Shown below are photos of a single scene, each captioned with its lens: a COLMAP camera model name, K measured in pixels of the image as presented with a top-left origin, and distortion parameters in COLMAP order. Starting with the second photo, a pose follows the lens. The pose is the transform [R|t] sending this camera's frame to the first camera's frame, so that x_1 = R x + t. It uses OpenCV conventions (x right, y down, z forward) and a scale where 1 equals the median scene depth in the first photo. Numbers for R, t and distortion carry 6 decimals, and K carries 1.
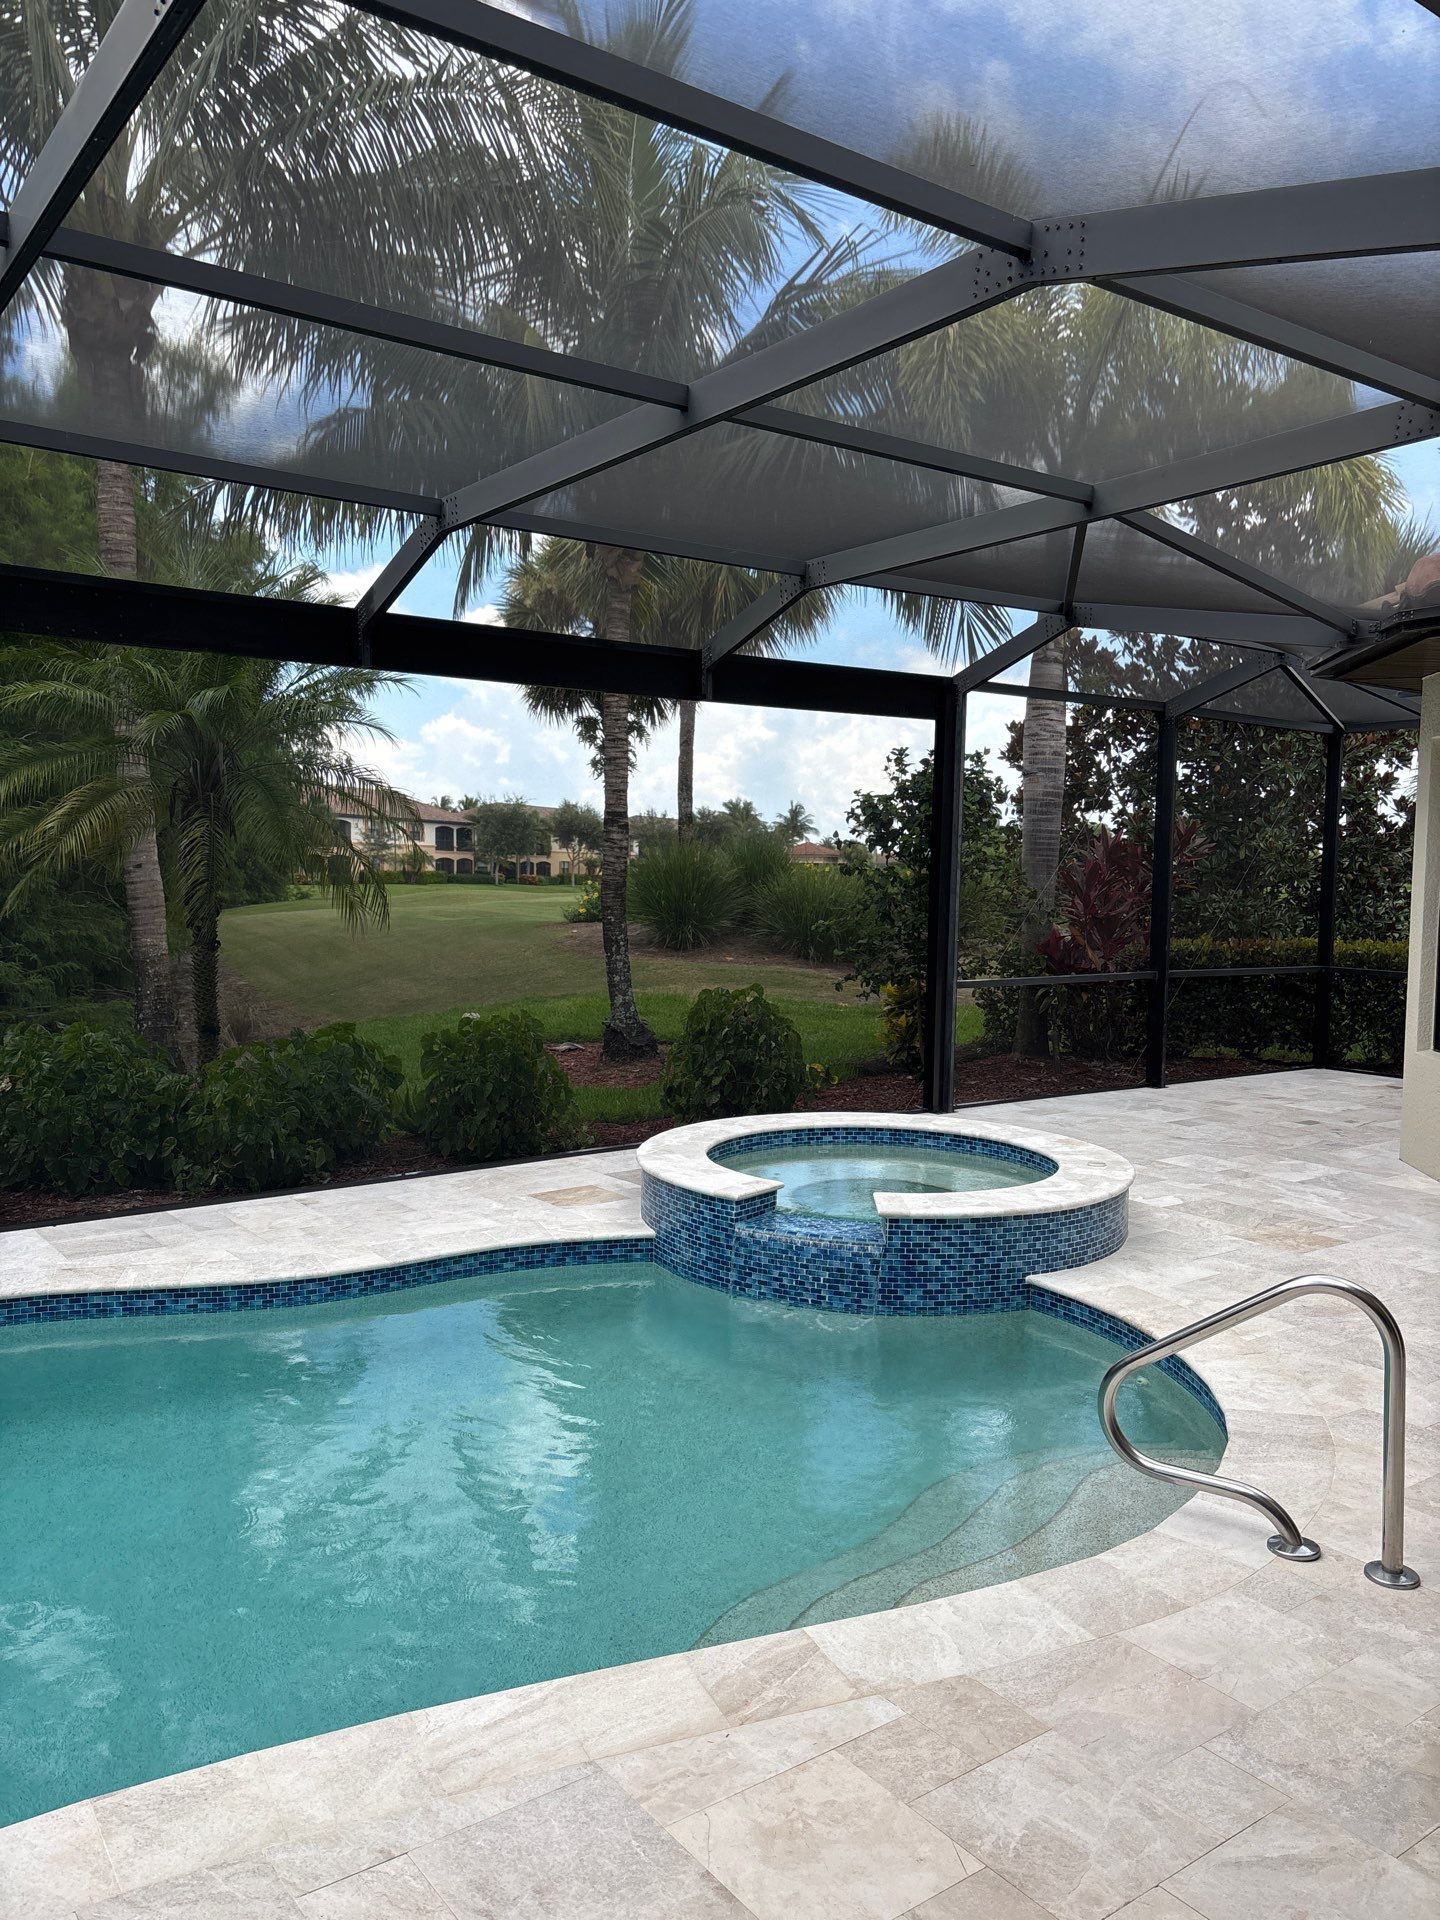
lens RADIAL K [[1452.2, 0, 706.1], [0, 1452.2, 958.7], [0, 0, 1]] dist [0.033763, -0.035767]
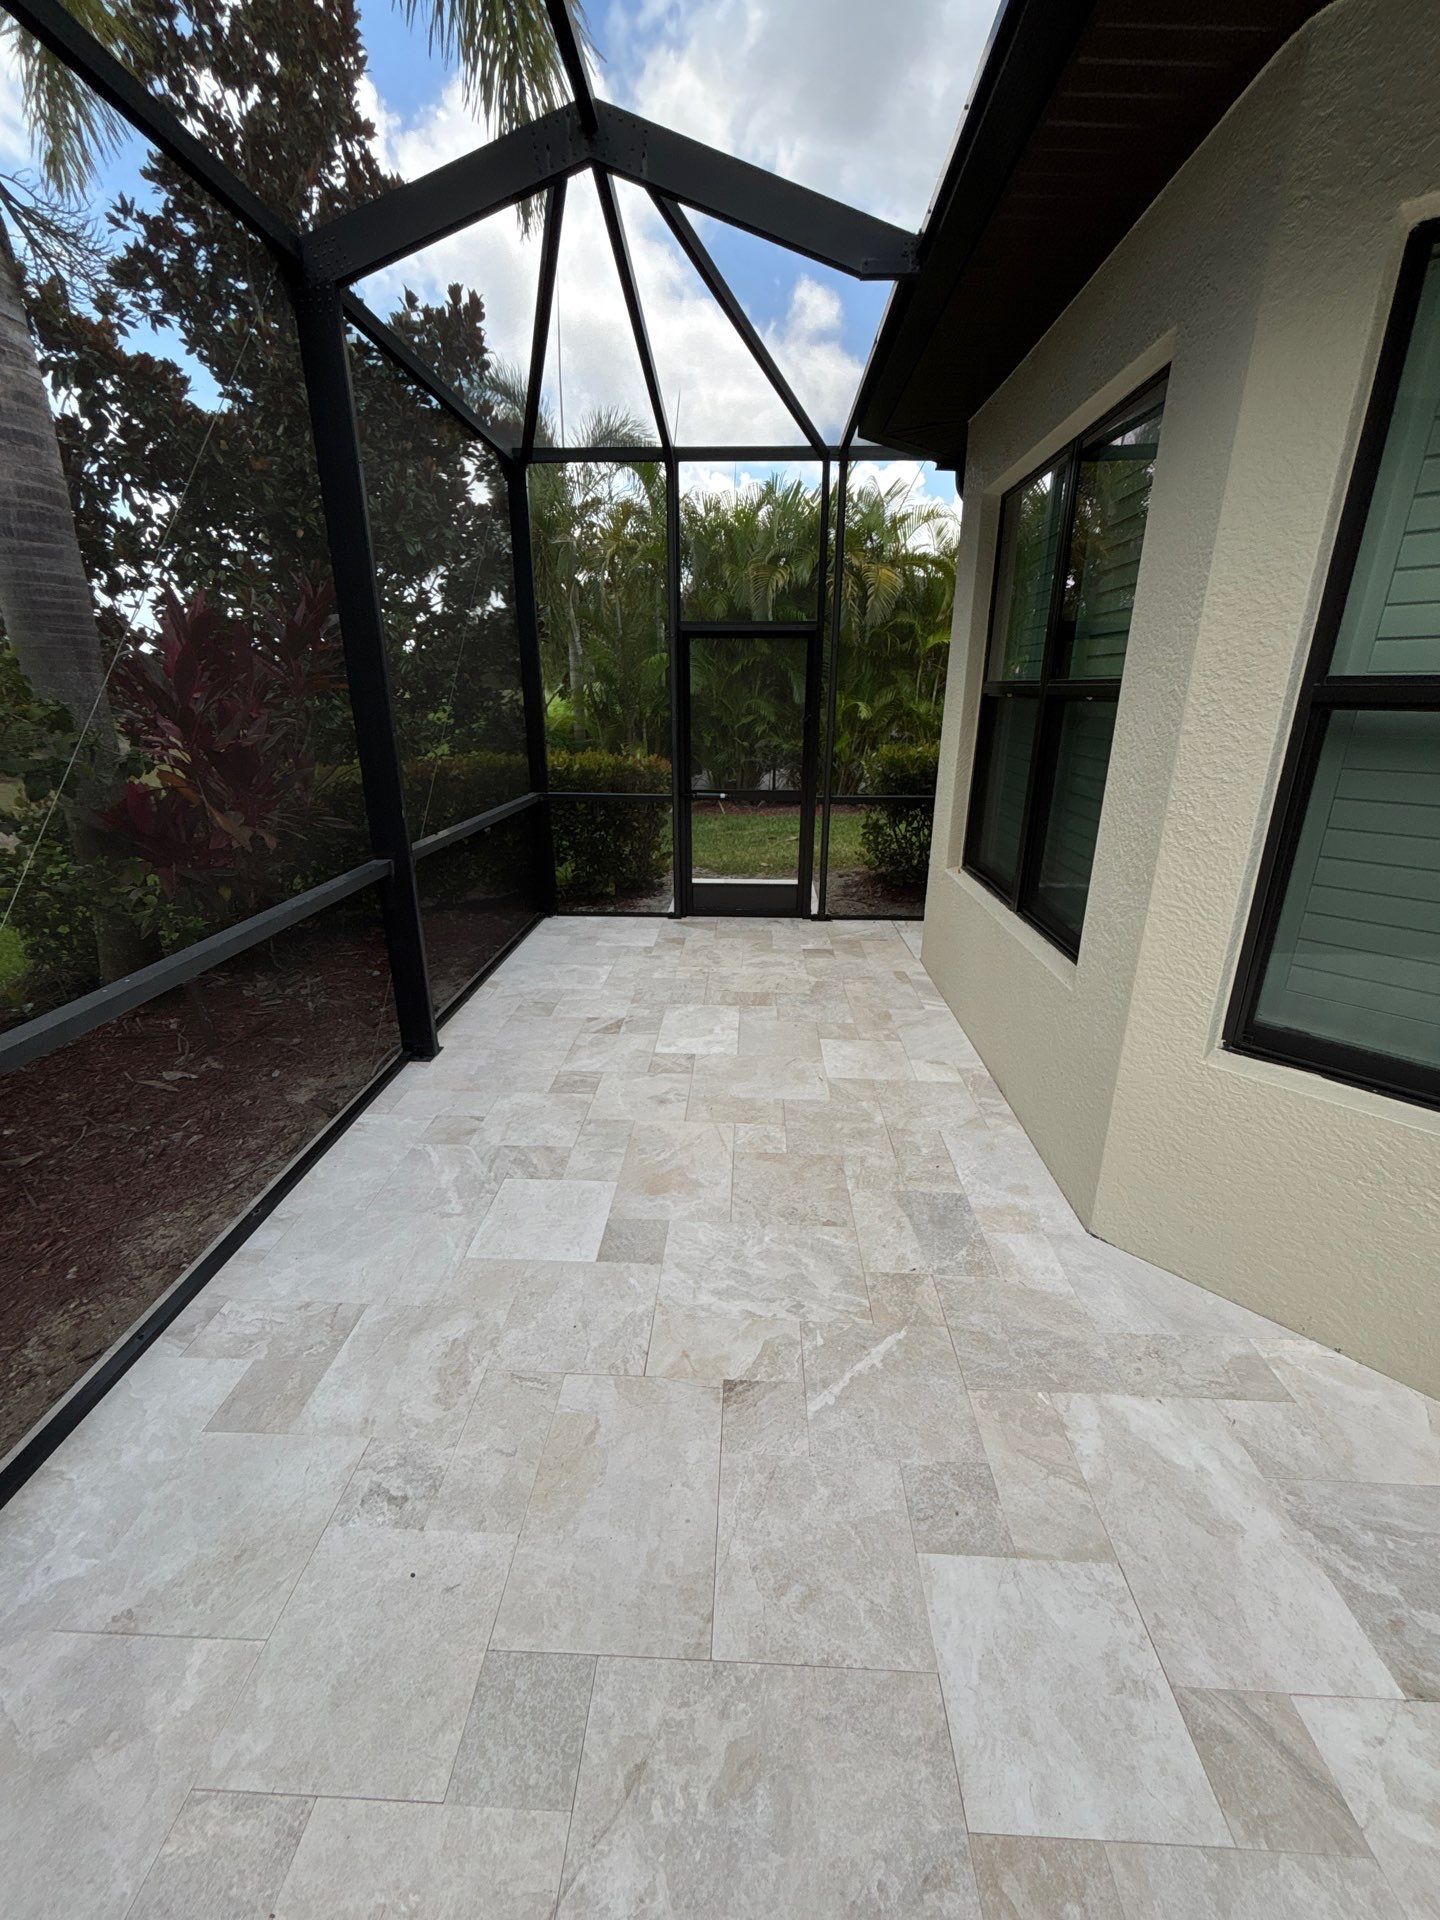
lens RADIAL K [[776.3, 0, 719.0], [0, 776.3, 953.1], [0, 0, 1]] dist [-0.000417, 0.003830]
pose [[0.623614, -0.268849, 0.734047, 0.258638], [0.055896, 0.951933, 0.301164, -0.058634], [-0.779731, -0.146780, 0.608666, 1.136570]]
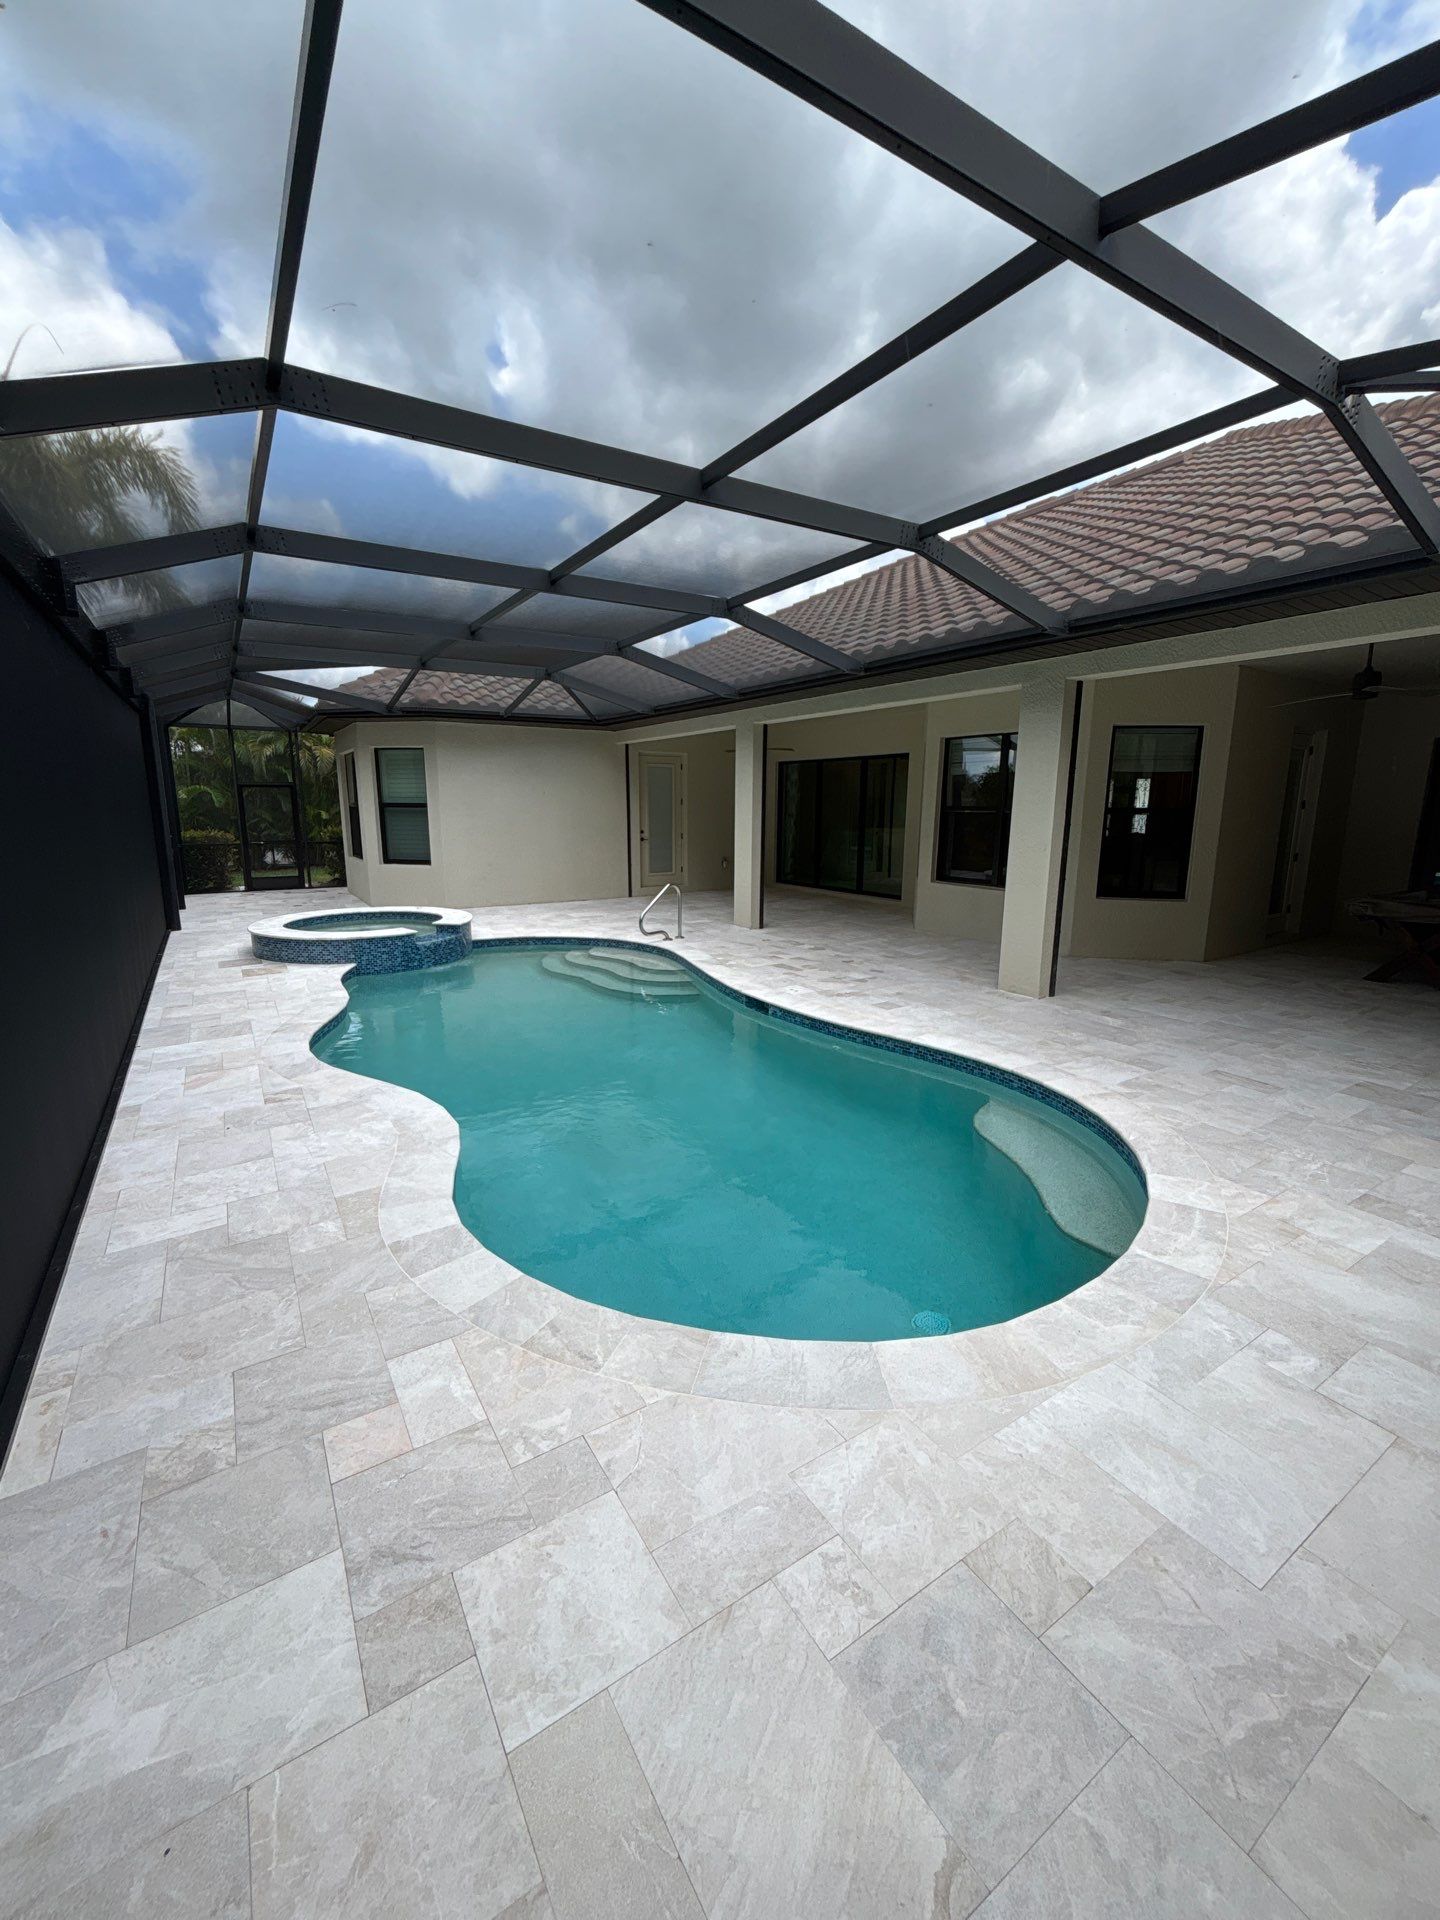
lens RADIAL K [[776.3, 0, 725.1], [0, 776.3, 950.6], [0, 0, 1]] dist [-0.000417, 0.003830]
pose [[0.055694, -0.201891, 0.977823, -1.076788], [0.057665, 0.978359, 0.198717, -0.034914], [-0.996781, 0.045319, 0.066131, 0.313081]]
